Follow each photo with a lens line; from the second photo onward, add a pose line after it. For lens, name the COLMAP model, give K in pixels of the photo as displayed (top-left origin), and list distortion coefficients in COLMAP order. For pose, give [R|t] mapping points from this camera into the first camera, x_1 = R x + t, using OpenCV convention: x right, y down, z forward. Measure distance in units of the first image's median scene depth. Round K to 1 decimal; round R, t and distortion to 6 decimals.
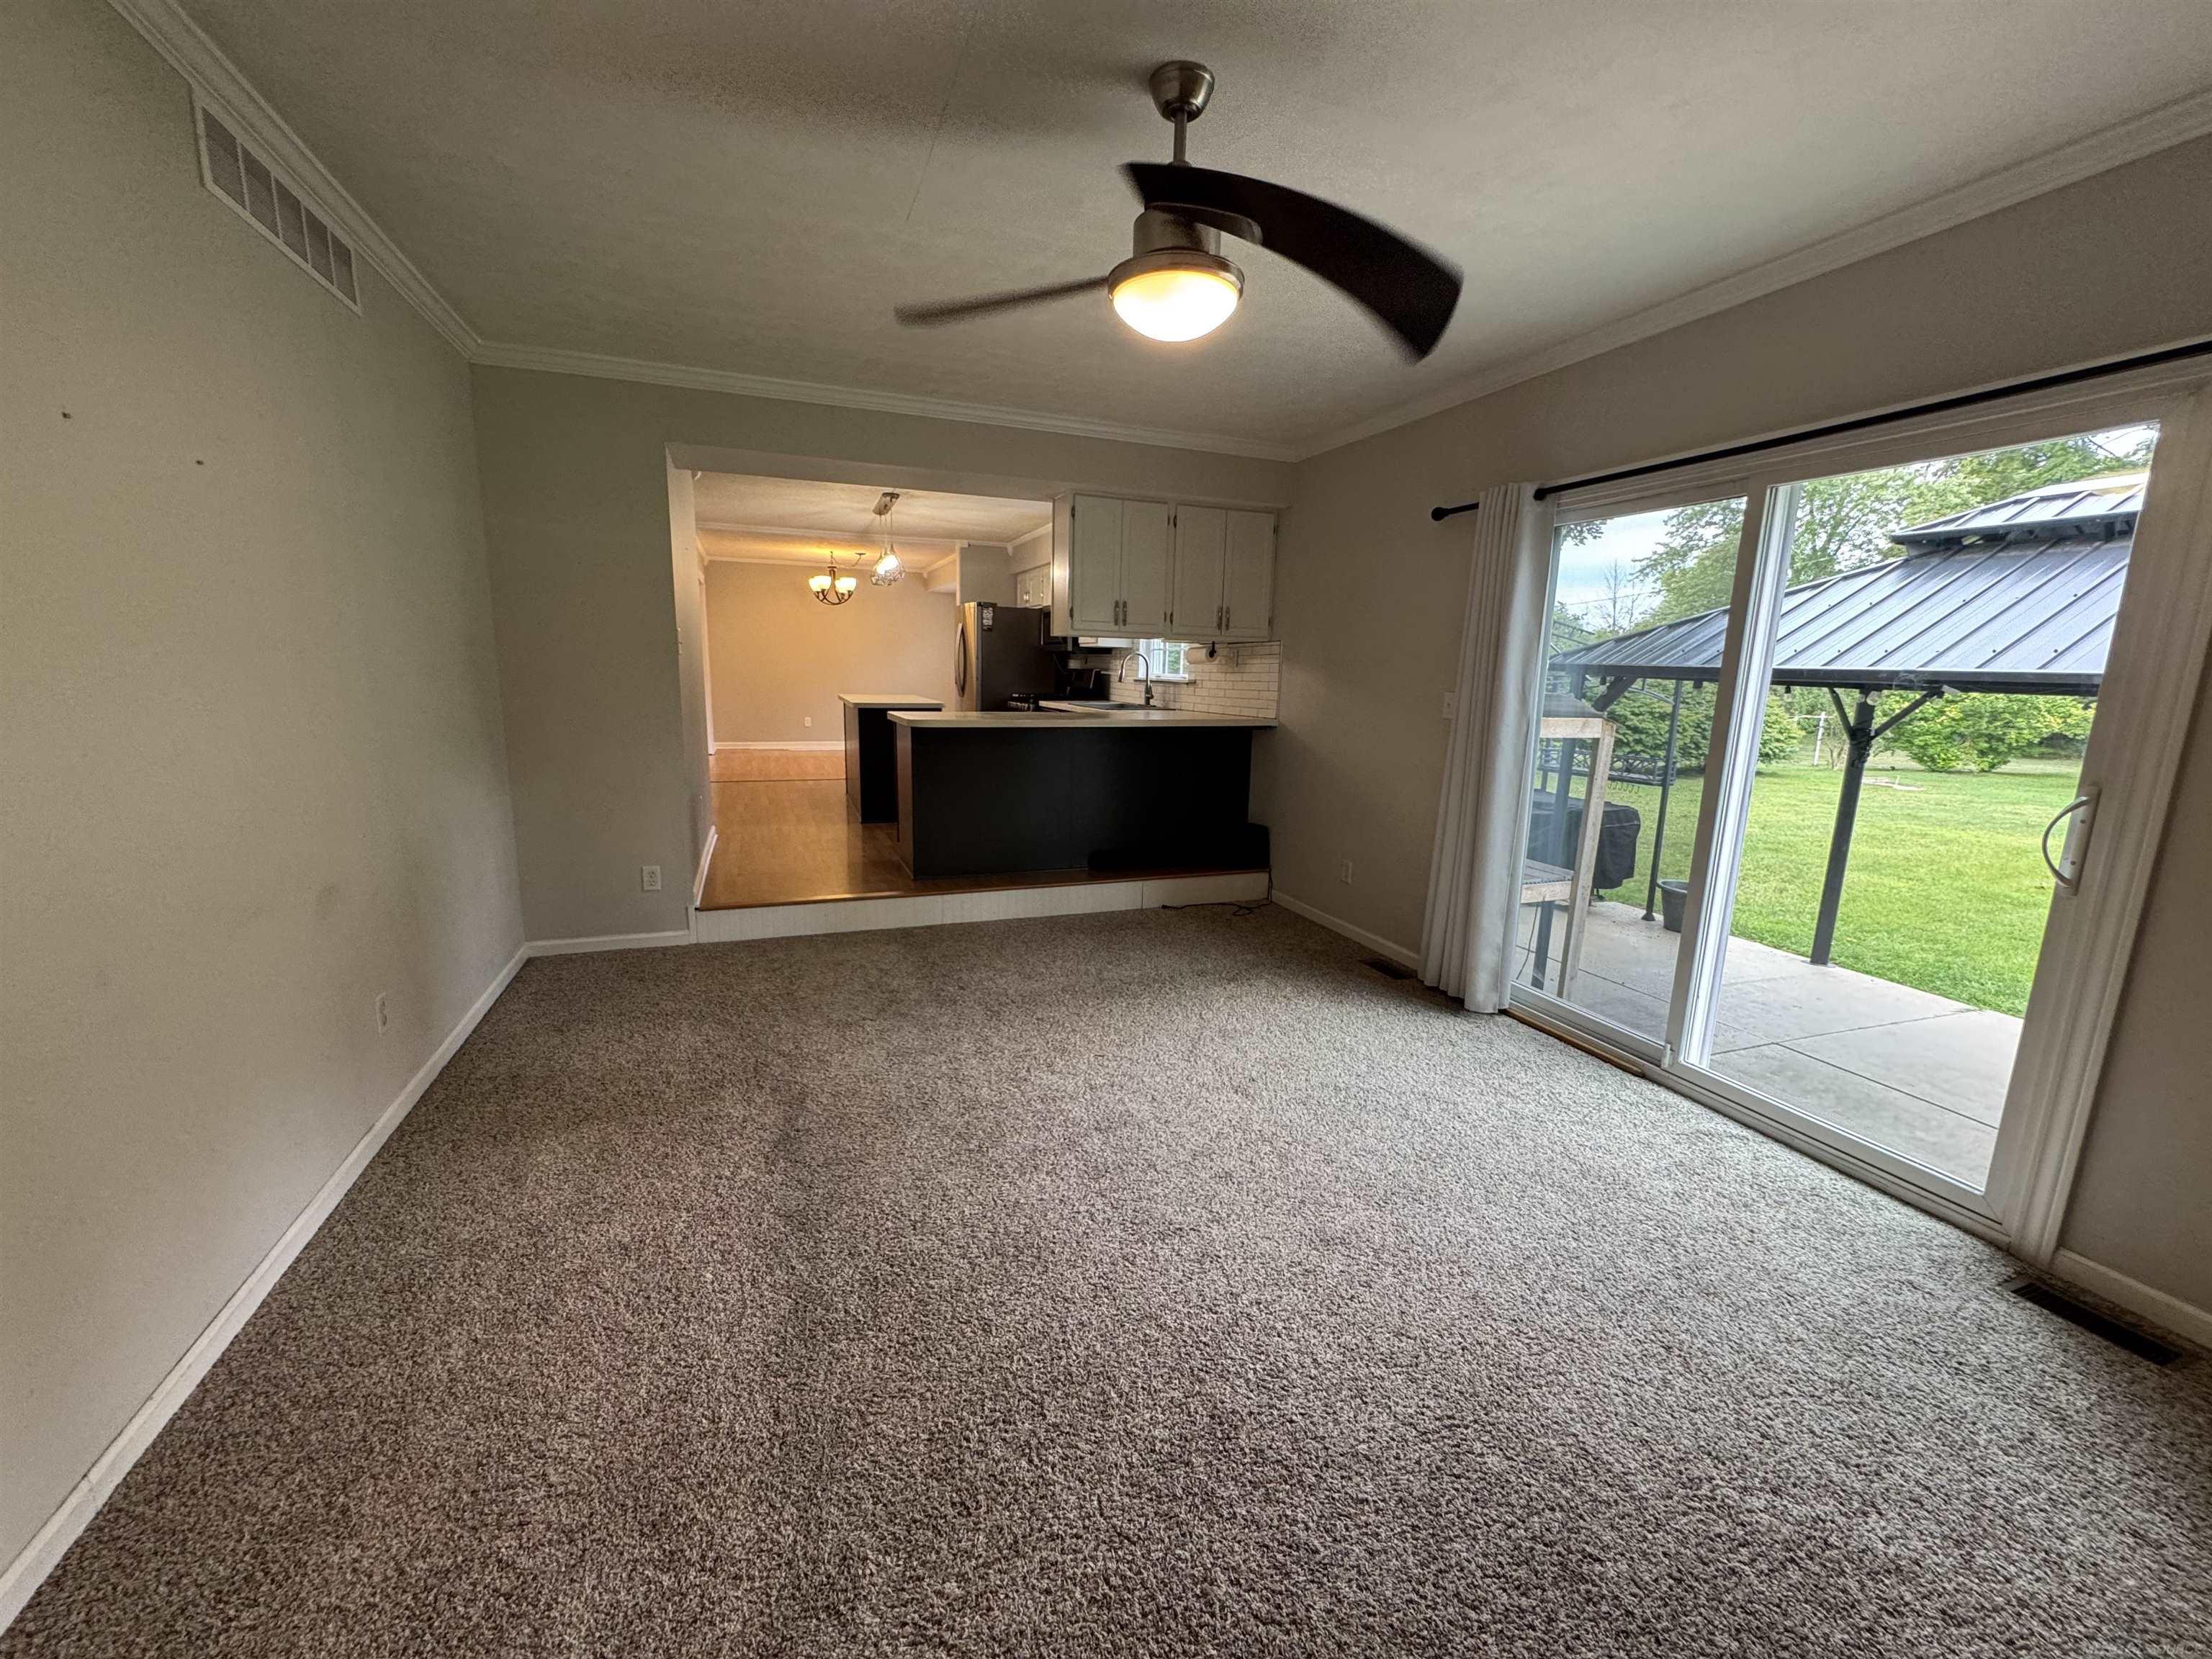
lens RADIAL K [[886.7, 0, 1112.7], [0, 886.7, 837.3], [0, 0, 1]] dist [-0.002202, -0.000802]
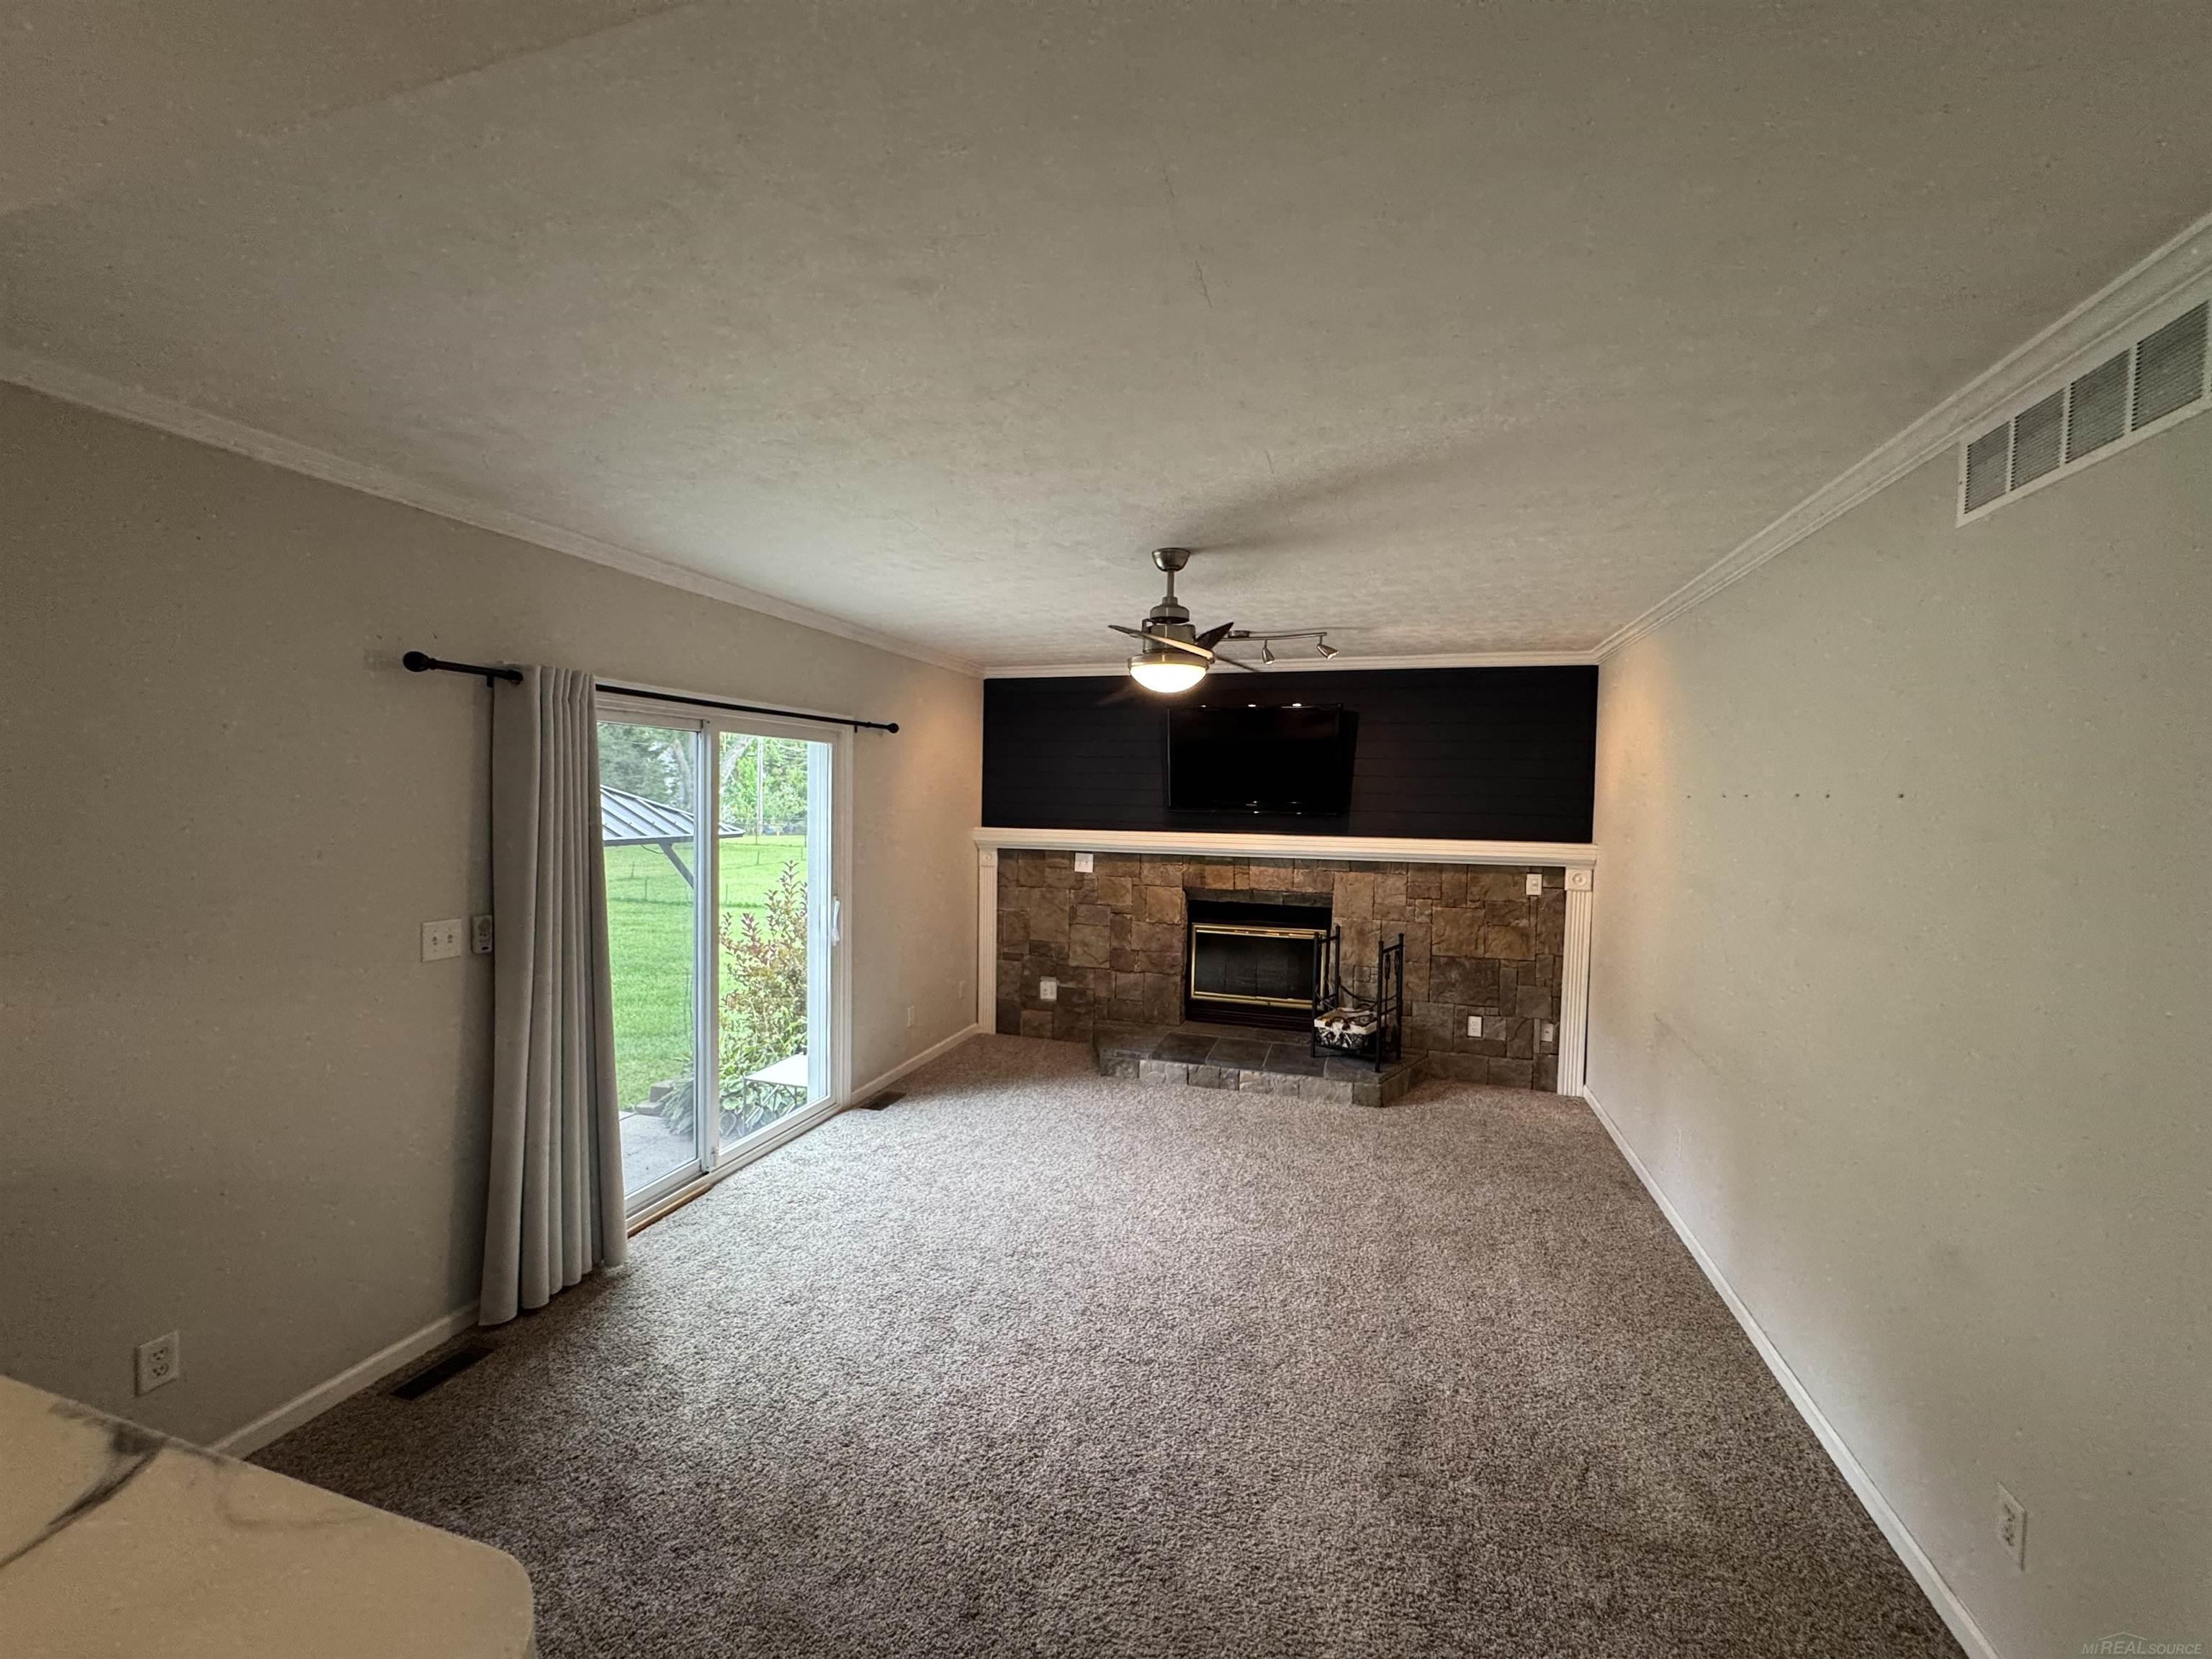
lens RADIAL K [[886.7, 0, 1105.3], [0, 886.7, 828.9], [0, 0, 1]] dist [-0.002202, -0.000802]
pose [[-0.781756, -0.061651, 0.620529, -0.249849], [0.082793, 0.976030, 0.201274, -0.186643], [-0.618064, 0.208722, -0.757913, 0.672928]]
